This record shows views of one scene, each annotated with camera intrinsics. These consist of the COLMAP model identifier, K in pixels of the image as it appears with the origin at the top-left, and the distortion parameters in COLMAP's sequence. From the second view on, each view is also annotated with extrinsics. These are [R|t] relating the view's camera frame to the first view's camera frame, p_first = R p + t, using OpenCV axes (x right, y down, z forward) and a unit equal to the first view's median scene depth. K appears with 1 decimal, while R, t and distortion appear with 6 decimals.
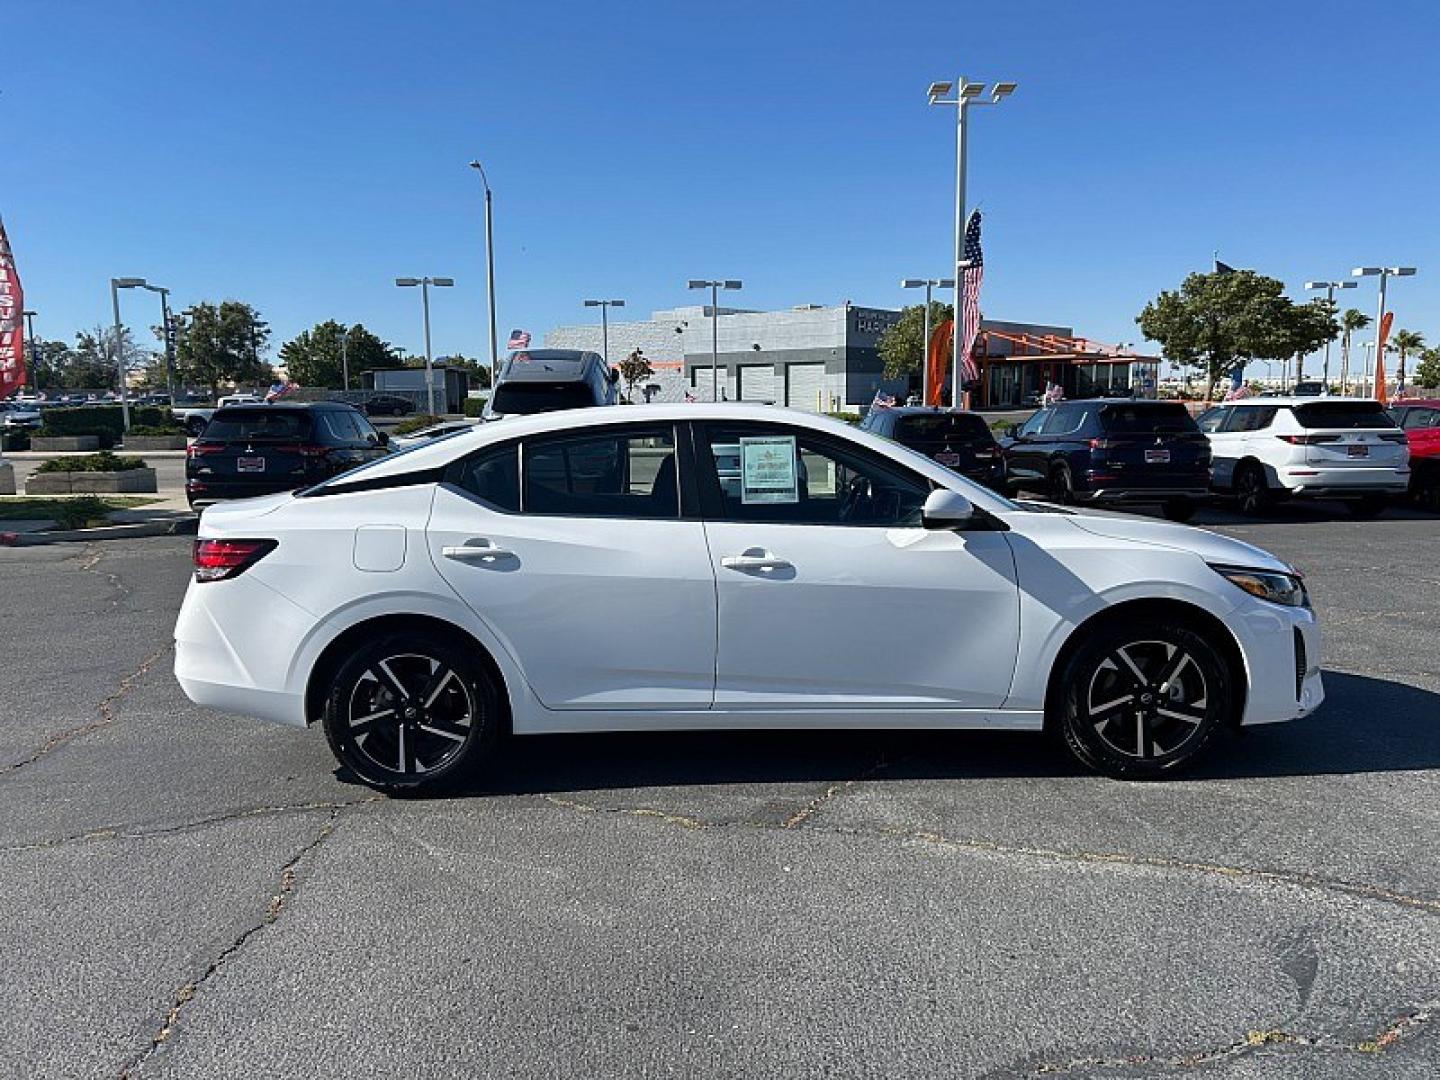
lens RADIAL K [[1111.3, 0, 720.0], [0, 1111.3, 540.0], [0, 0, 1]] dist [0.027948, 0.003812]
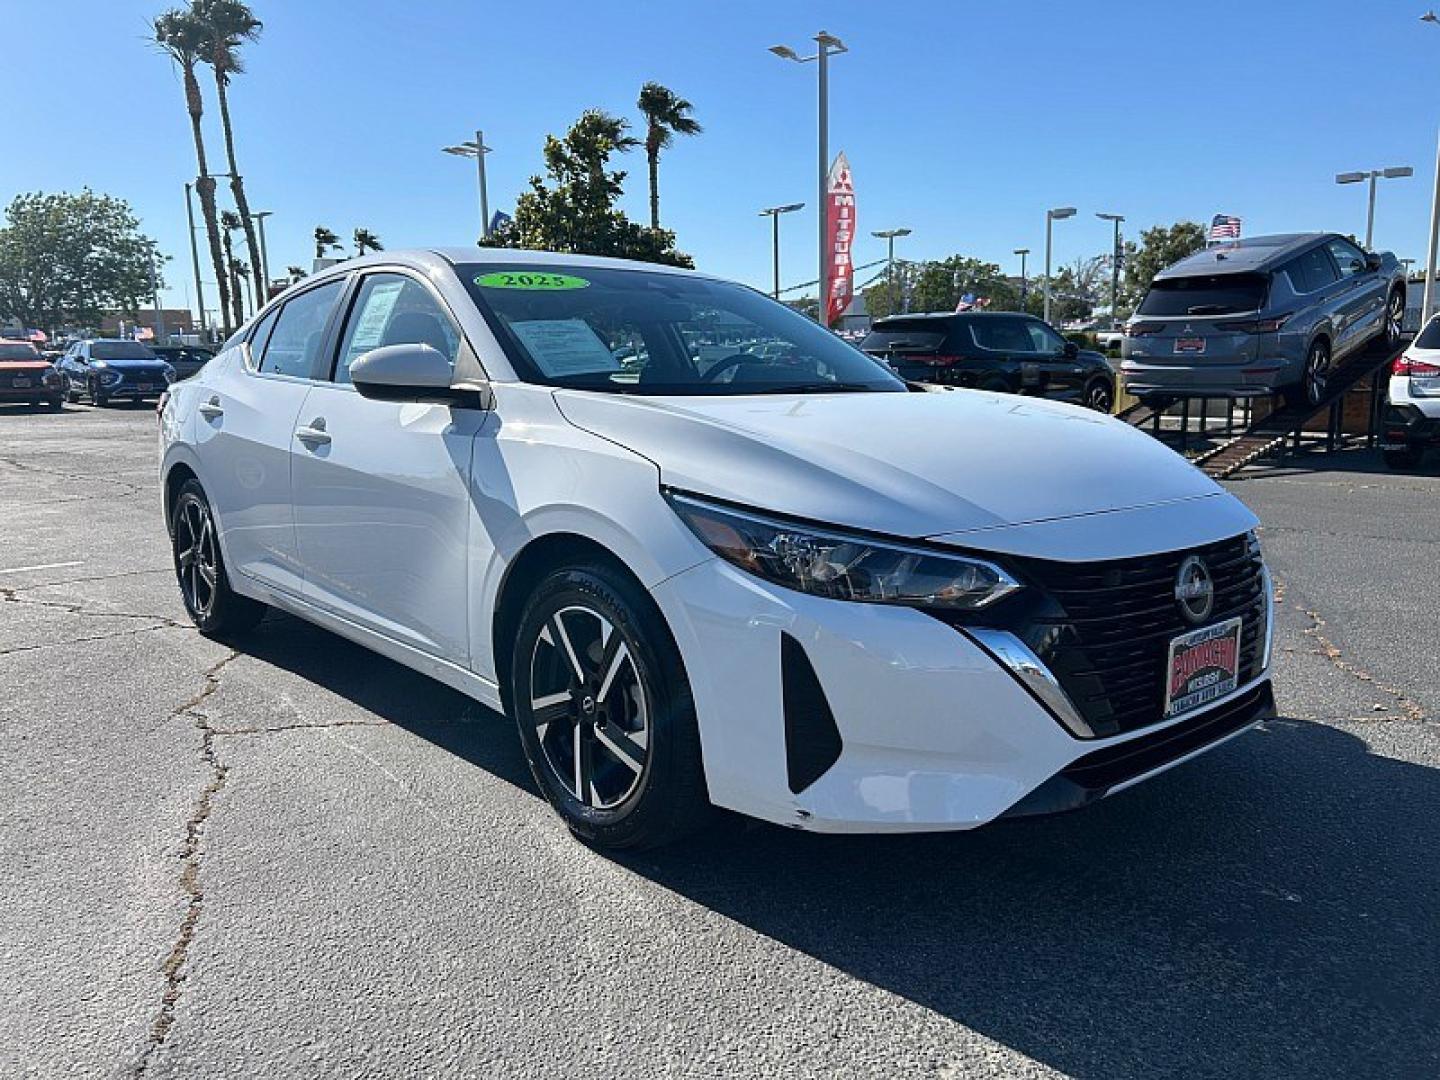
lens RADIAL K [[1111.3, 0, 720.0], [0, 1111.3, 540.0], [0, 0, 1]] dist [0.027948, 0.003812]
pose [[0.621171, 0.132432, -0.772404, 0.635888], [-0.087808, 0.991173, 0.099326, -0.007295], [0.778740, 0.006125, 0.627317, 0.500462]]
